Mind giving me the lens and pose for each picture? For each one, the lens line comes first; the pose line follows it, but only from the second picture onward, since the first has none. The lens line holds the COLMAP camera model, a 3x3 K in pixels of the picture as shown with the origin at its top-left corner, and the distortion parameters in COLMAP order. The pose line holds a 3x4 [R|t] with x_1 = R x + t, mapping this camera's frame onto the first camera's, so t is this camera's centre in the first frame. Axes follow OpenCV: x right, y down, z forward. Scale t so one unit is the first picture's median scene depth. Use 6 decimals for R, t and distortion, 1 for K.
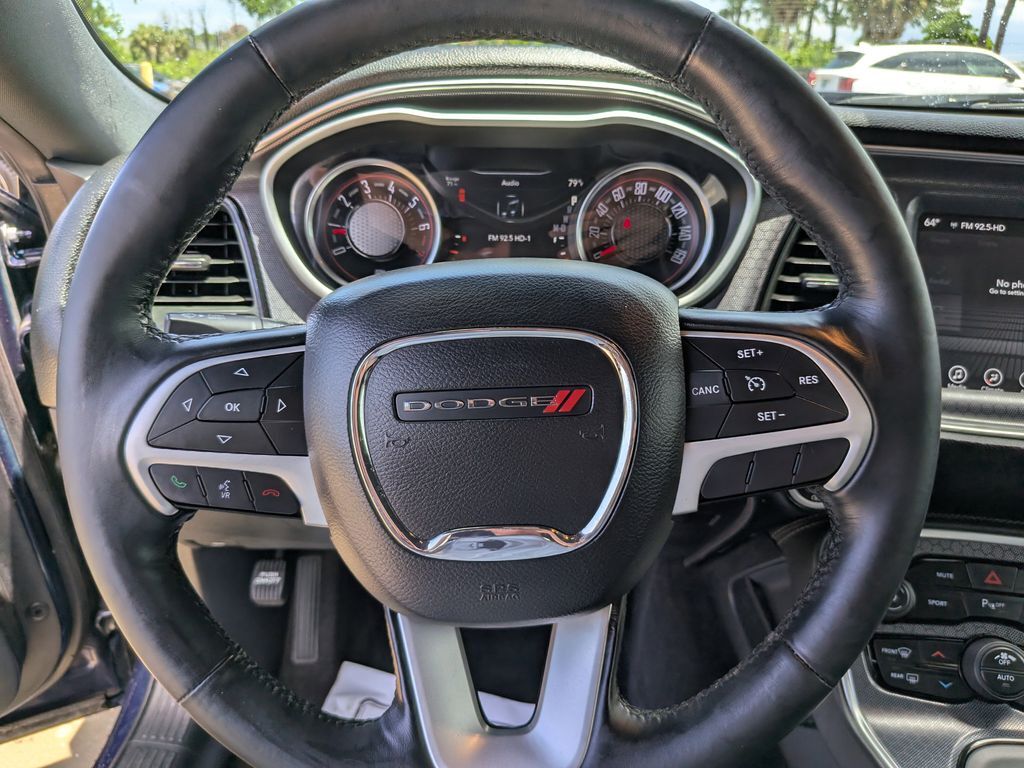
lens RADIAL K [[741.0, 0, 512.0], [0, 741.0, 384.0], [0, 0, 1]] dist [0.020922, -0.067037]
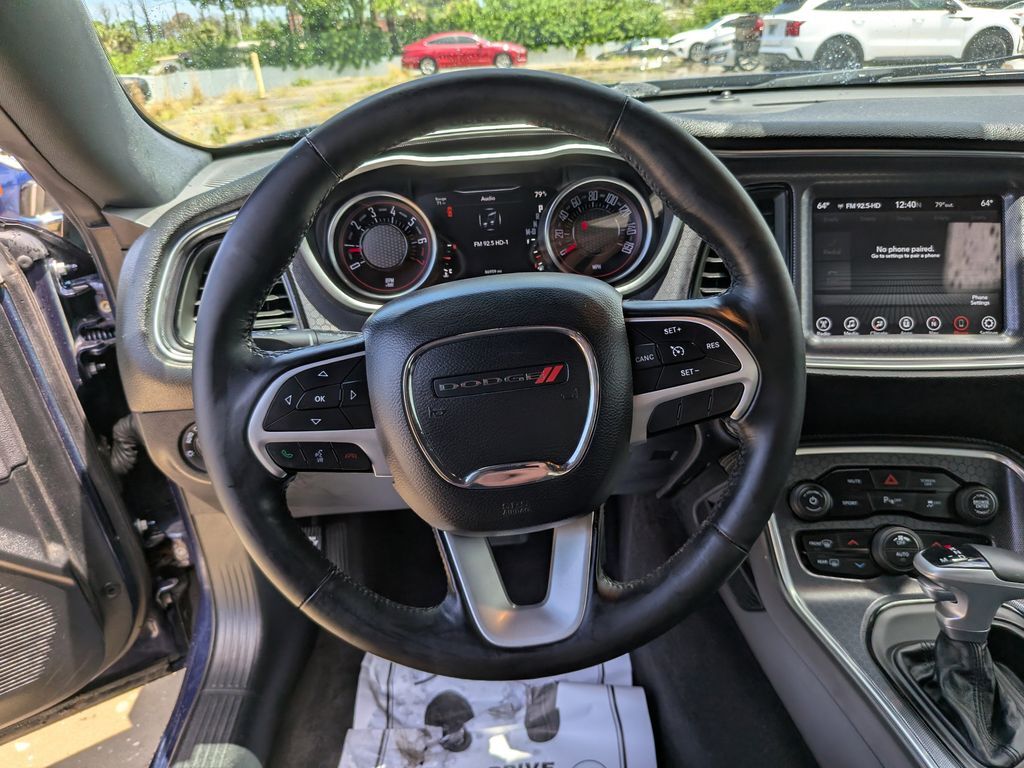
lens RADIAL K [[770.4, 0, 512.0], [0, 770.4, 384.0], [0, 0, 1]] dist [-0.035305, 0.002844]
pose [[0.995737, -0.087859, 0.028083, -0.026858], [0.086566, 0.995259, 0.044341, -0.018641], [-0.031846, -0.041721, 0.998622, -0.303007]]
